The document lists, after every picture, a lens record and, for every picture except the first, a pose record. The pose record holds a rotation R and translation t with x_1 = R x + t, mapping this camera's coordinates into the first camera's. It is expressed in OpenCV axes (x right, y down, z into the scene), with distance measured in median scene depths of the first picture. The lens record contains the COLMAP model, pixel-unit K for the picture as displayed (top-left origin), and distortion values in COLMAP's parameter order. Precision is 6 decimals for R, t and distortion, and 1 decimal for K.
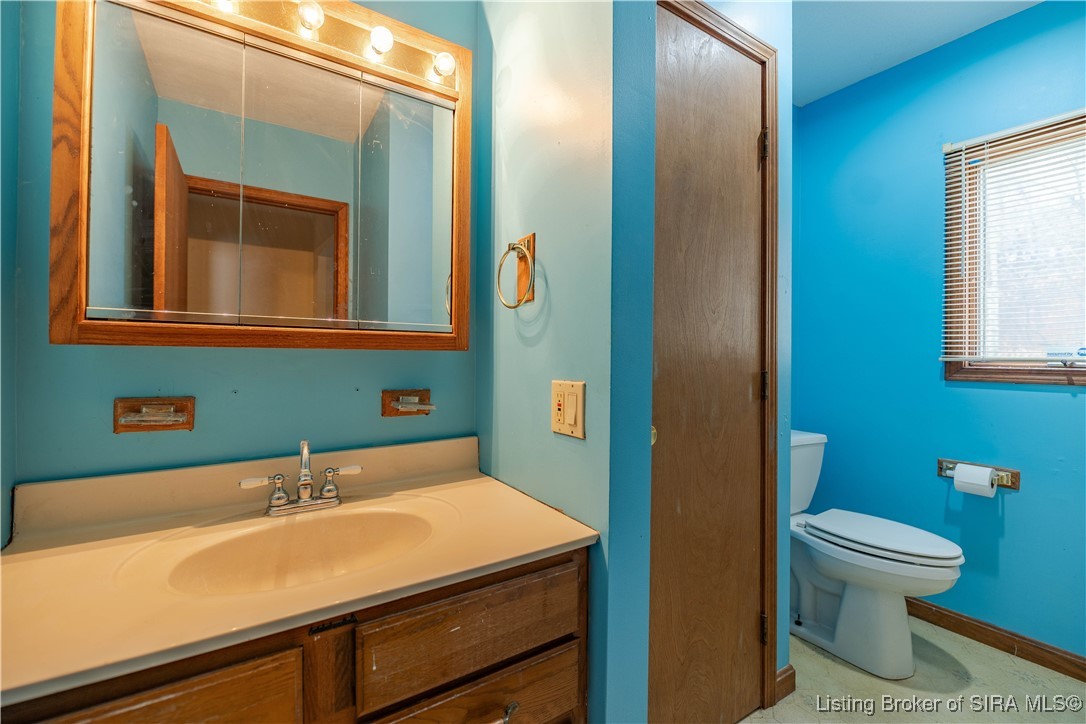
lens RADIAL K [[458.4, 0, 539.3], [0, 458.4, 358.8], [0, 0, 1]] dist [-0.001980, -0.000968]
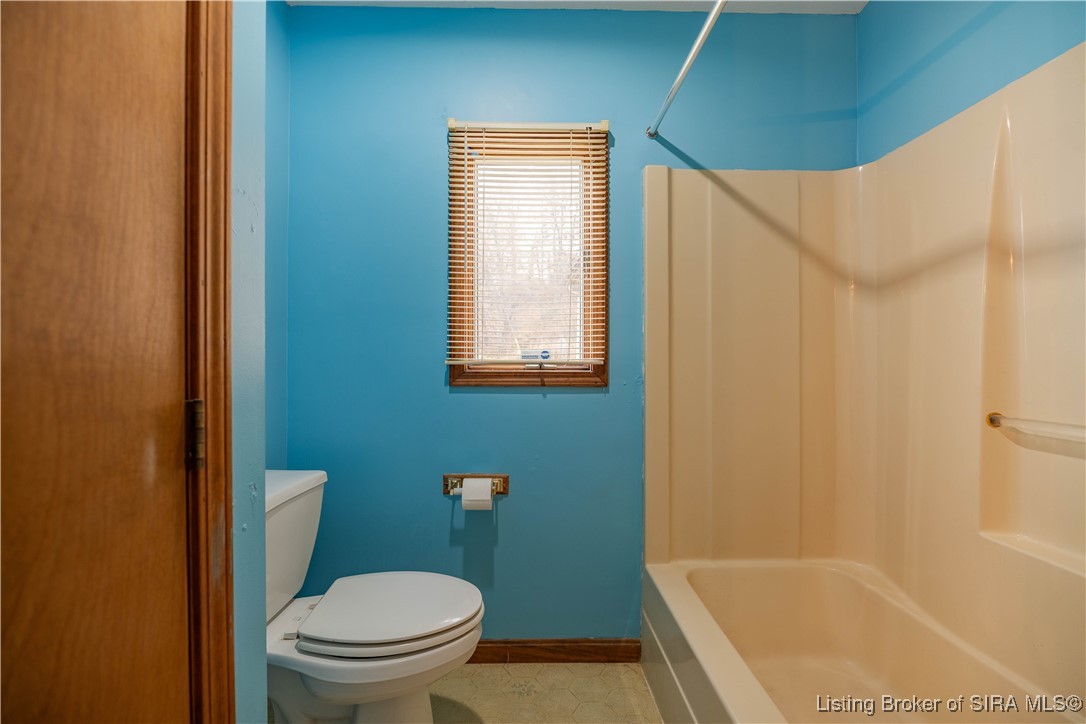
lens RADIAL K [[458.4, 0, 539.3], [0, 458.4, 358.8], [0, 0, 1]] dist [-0.001980, -0.000968]
pose [[0.530610, -0.004649, 0.847603, 0.245953], [0.006603, 0.999977, 0.001351, -0.006661], [-0.847590, 0.004880, 0.530629, 0.415351]]
